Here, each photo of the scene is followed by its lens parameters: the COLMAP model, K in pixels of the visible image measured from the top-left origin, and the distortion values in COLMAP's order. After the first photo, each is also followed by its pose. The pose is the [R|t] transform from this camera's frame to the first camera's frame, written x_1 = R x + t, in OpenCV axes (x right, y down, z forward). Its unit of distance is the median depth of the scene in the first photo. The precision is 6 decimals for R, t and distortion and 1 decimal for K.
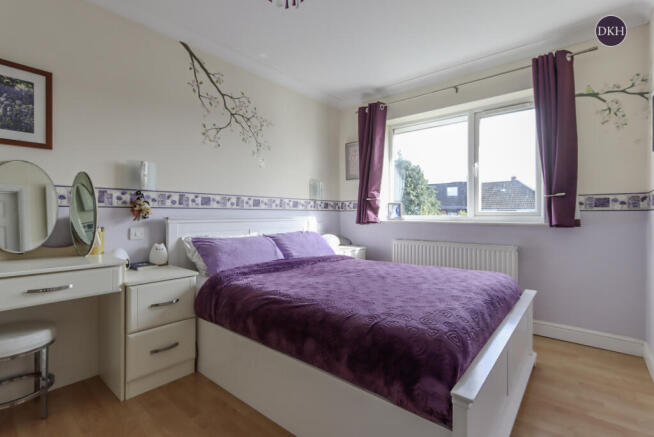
lens RADIAL K [[313.9, 0, 327.0], [0, 313.9, 218.5], [0, 0, 1]] dist [0.015900, -0.000042]
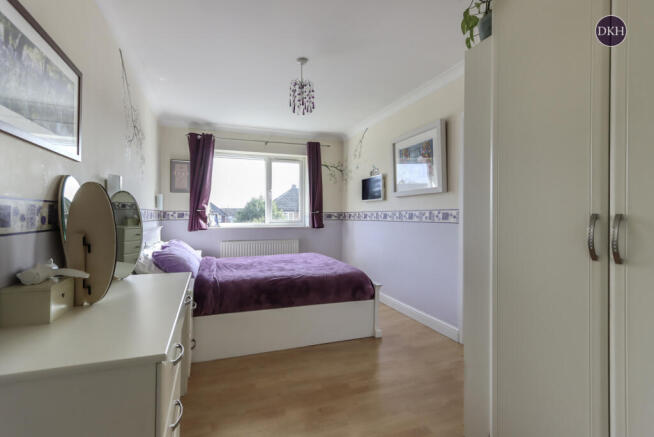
lens RADIAL K [[300.3, 0, 327.0], [0, 300.3, 218.5], [0, 0, 1]] dist [-0.000102, -0.000009]
pose [[0.482099, -0.005762, 0.876098, -0.718748], [0.014823, 0.999889, -0.001581, -0.023402], [-0.875991, 0.013749, 0.482131, 0.014526]]
